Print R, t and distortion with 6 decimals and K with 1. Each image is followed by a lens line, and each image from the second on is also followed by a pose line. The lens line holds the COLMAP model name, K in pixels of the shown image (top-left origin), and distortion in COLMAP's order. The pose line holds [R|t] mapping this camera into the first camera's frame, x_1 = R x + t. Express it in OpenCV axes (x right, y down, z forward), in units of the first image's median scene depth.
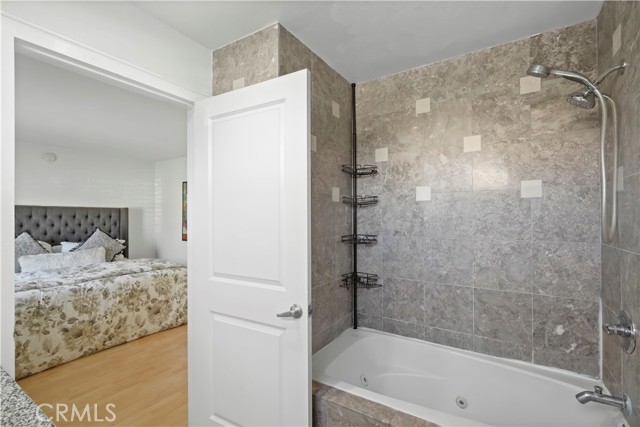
lens RADIAL K [[292.1, 0, 317.7], [0, 292.1, 217.1], [0, 0, 1]] dist [0.003603, 0.001721]
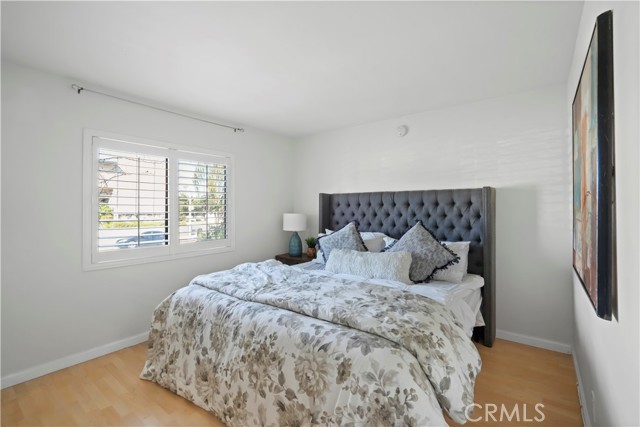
lens RADIAL K [[292.1, 0, 325.5], [0, 292.1, 208.2], [0, 0, 1]] dist [0.003603, 0.001721]
pose [[-0.066216, -0.001904, -0.997804, -0.130691], [0.002117, 0.999996, -0.002049, 0.012709], [0.997803, -0.002248, -0.066211, 1.046635]]
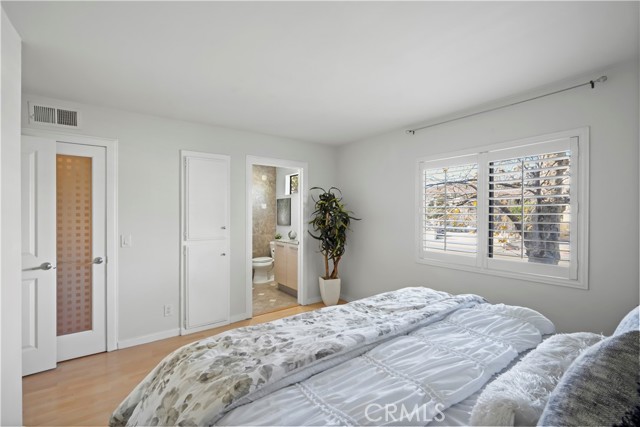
lens RADIAL K [[292.1, 0, 319.2], [0, 292.1, 213.2], [0, 0, 1]] dist [0.003603, 0.001721]
pose [[-0.927526, -0.000780, 0.373759, -0.863840], [0.000686, 0.999993, 0.003791, -0.004922], [-0.373759, 0.003773, -0.927518, 1.438018]]
